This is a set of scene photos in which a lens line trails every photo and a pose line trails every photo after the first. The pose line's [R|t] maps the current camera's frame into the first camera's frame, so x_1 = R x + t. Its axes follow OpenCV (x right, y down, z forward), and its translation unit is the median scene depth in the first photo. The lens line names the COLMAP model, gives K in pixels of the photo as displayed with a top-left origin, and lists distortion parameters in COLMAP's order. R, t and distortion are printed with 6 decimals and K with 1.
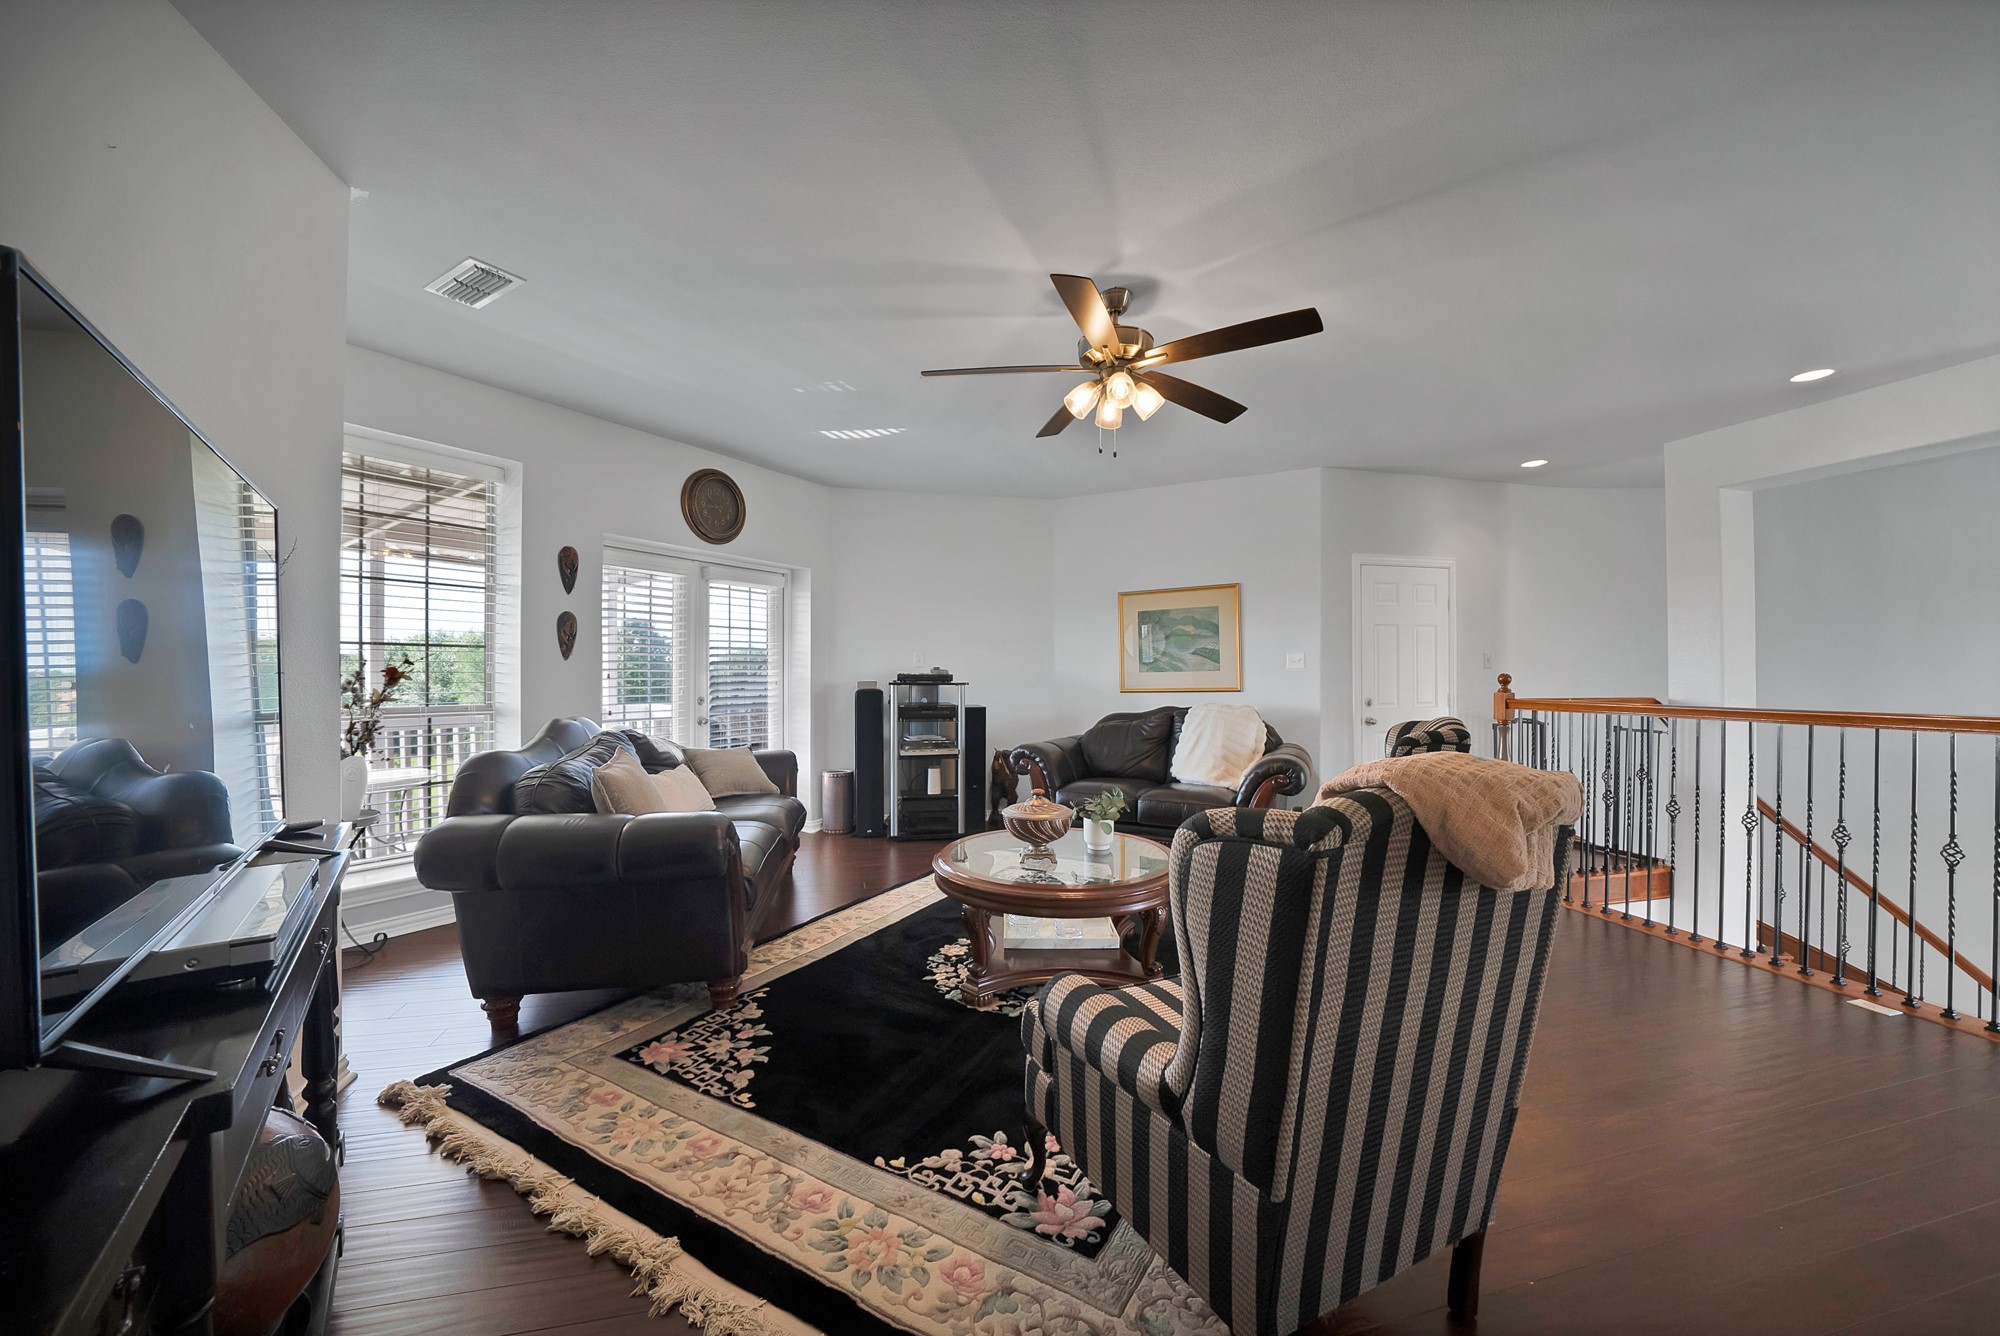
lens RADIAL K [[729.9, 0, 1000.0], [0, 729.9, 668.0], [0, 0, 1]] dist [0.000084, -0.000028]
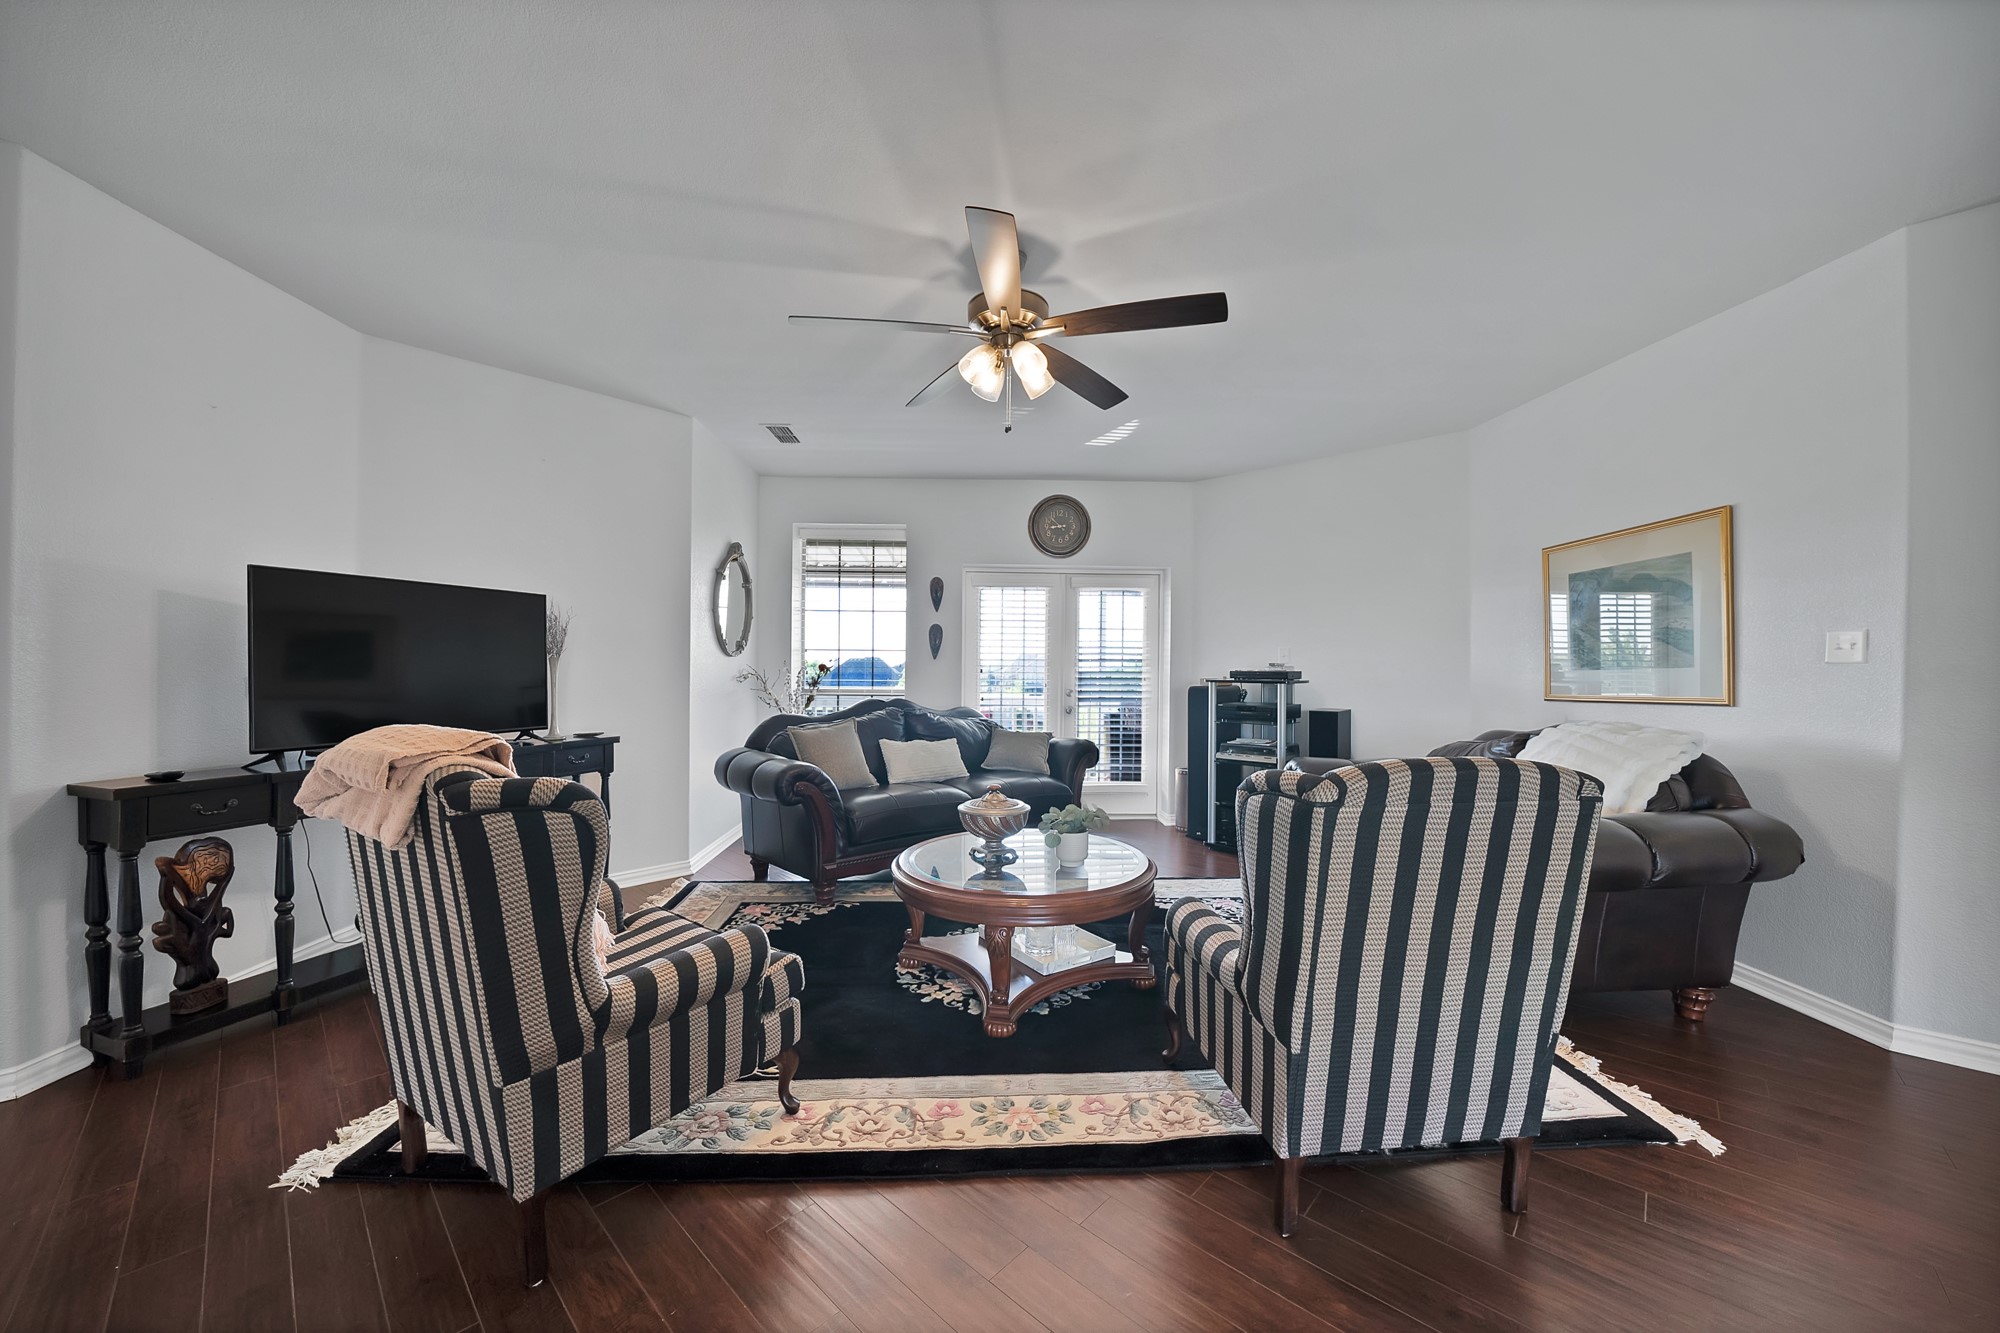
lens RADIAL K [[729.9, 0, 1000.0], [0, 729.9, 666.5], [0, 0, 1]] dist [0.000084, -0.000028]
pose [[0.551478, -0.000294, -0.834189, 0.518381], [-0.001279, 0.999998, -0.001198, 0.004741], [0.834188, 0.001727, 0.551477, 0.268089]]
